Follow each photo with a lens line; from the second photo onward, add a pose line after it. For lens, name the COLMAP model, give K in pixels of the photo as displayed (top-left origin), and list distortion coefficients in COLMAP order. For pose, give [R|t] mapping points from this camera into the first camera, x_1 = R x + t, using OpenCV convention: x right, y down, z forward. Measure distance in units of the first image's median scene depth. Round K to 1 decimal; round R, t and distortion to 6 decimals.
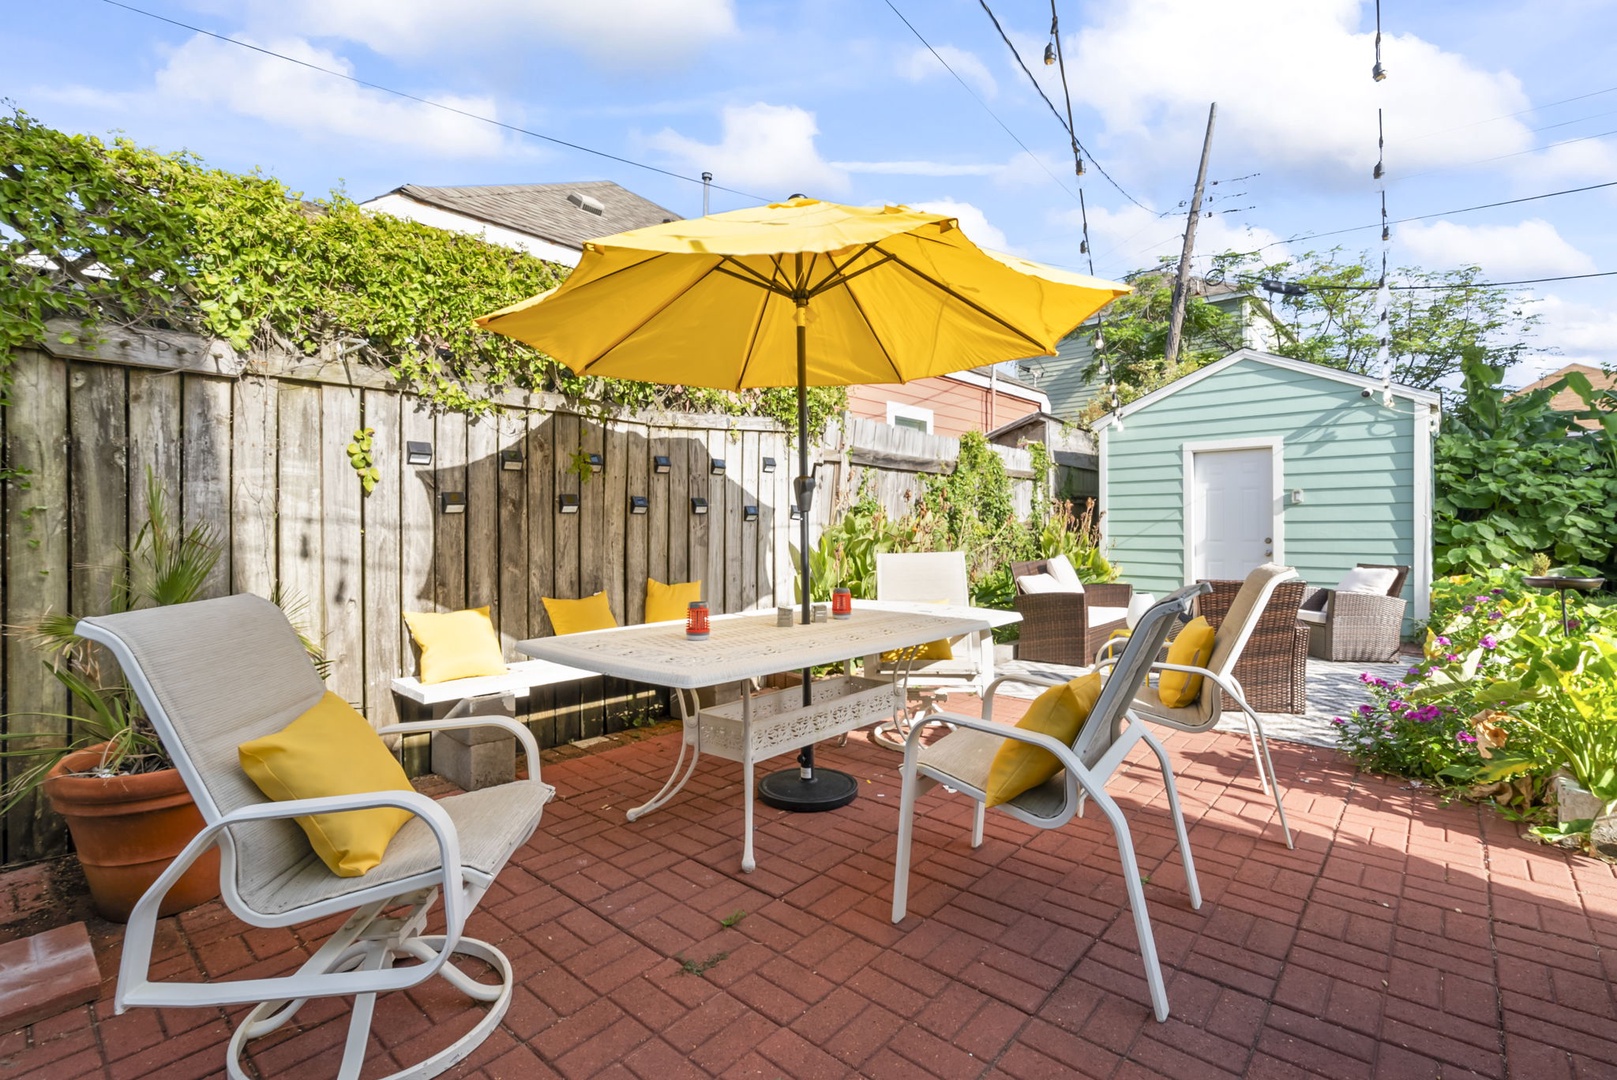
lens RADIAL K [[747.1, 0, 797.9], [0, 747.1, 530.9], [0, 0, 1]] dist [-0.009292, 0.006504]
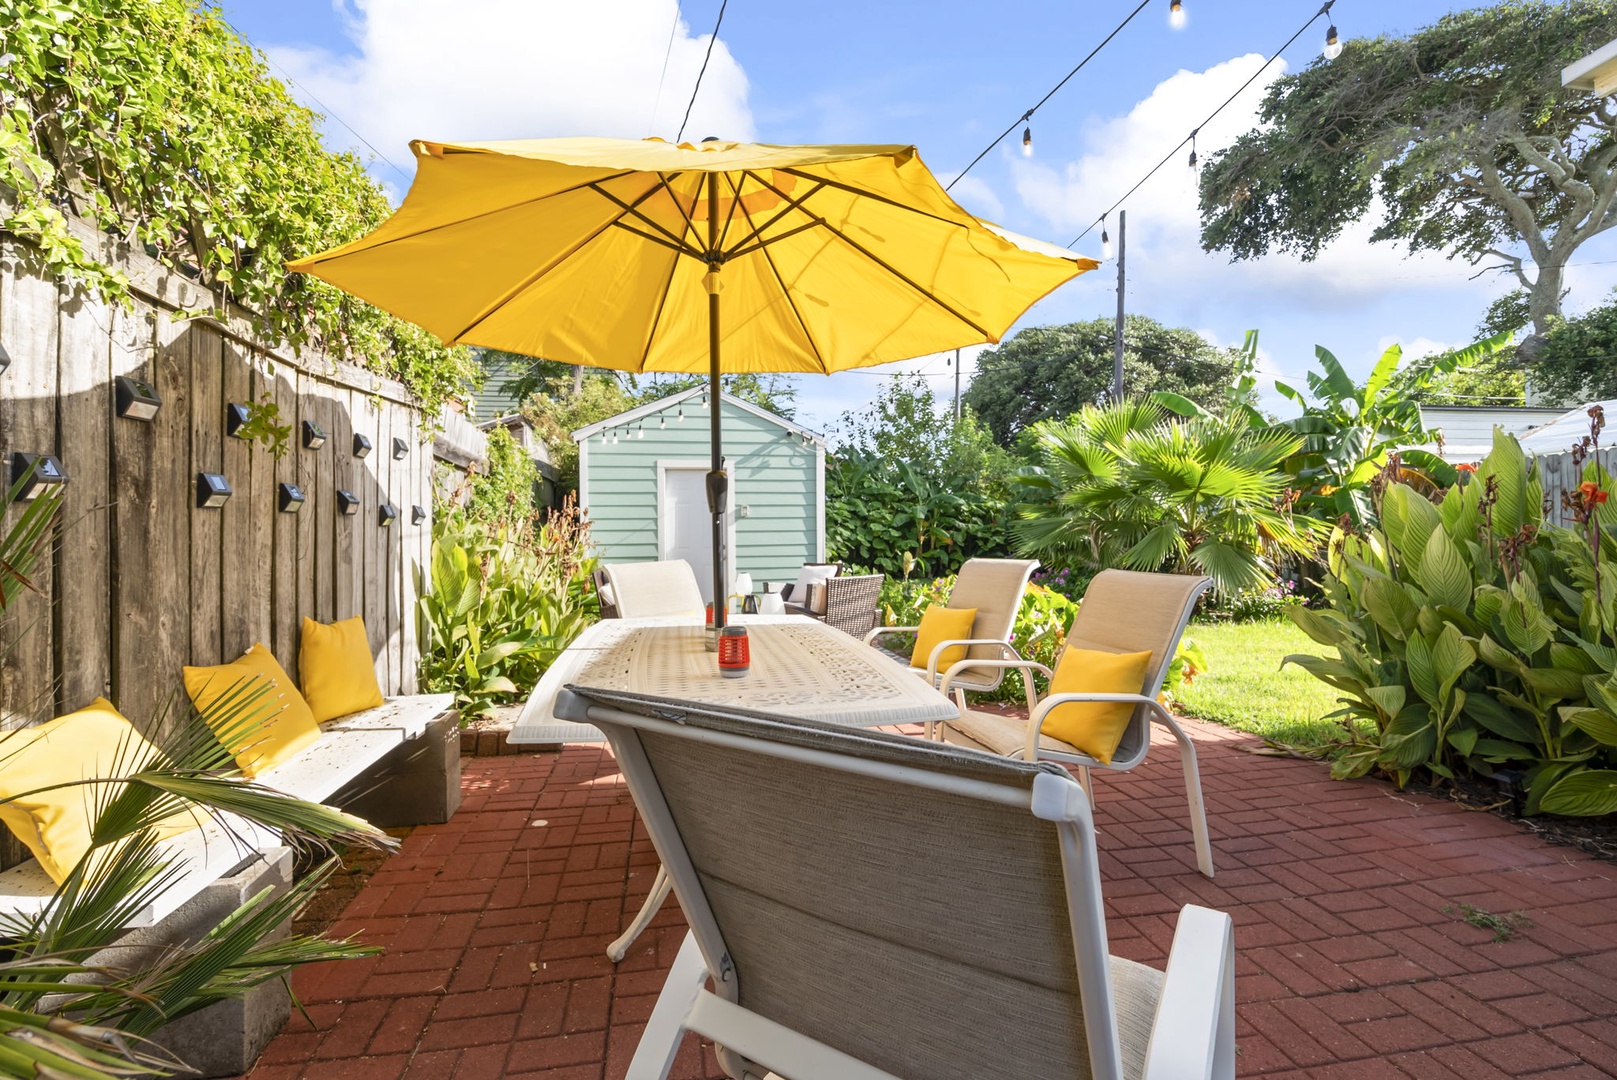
lens RADIAL K [[747.1, 0, 815.7], [0, 747.1, 535.1], [0, 0, 1]] dist [-0.009292, 0.006504]
pose [[0.606581, -0.001565, 0.795020, -0.462851], [0.009460, 0.999941, -0.005249, 0.003064], [-0.794965, 0.010705, 0.606560, 0.307917]]
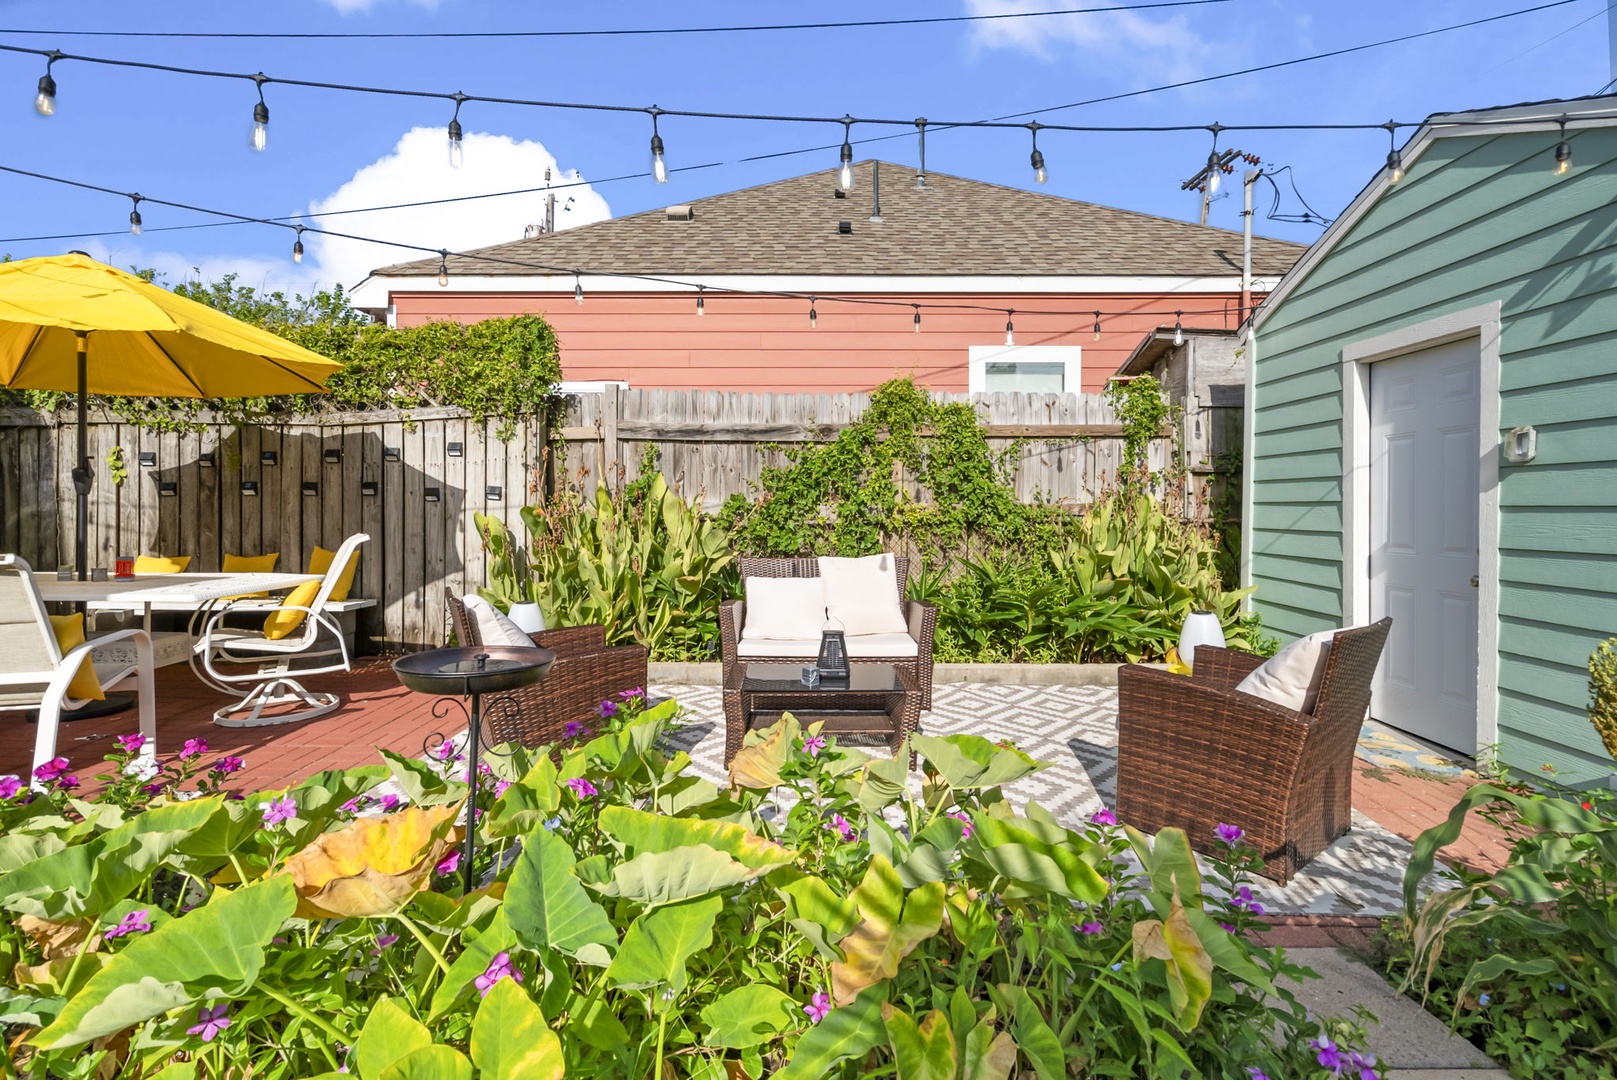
lens RADIAL K [[747.1, 0, 805.1], [0, 747.1, 508.7], [0, 0, 1]] dist [-0.009292, 0.006504]
pose [[0.653946, 0.011710, -0.756450, 1.394302], [-0.011074, 0.999921, 0.005906, -0.018610], [0.756460, 0.004514, 0.654024, 0.854931]]
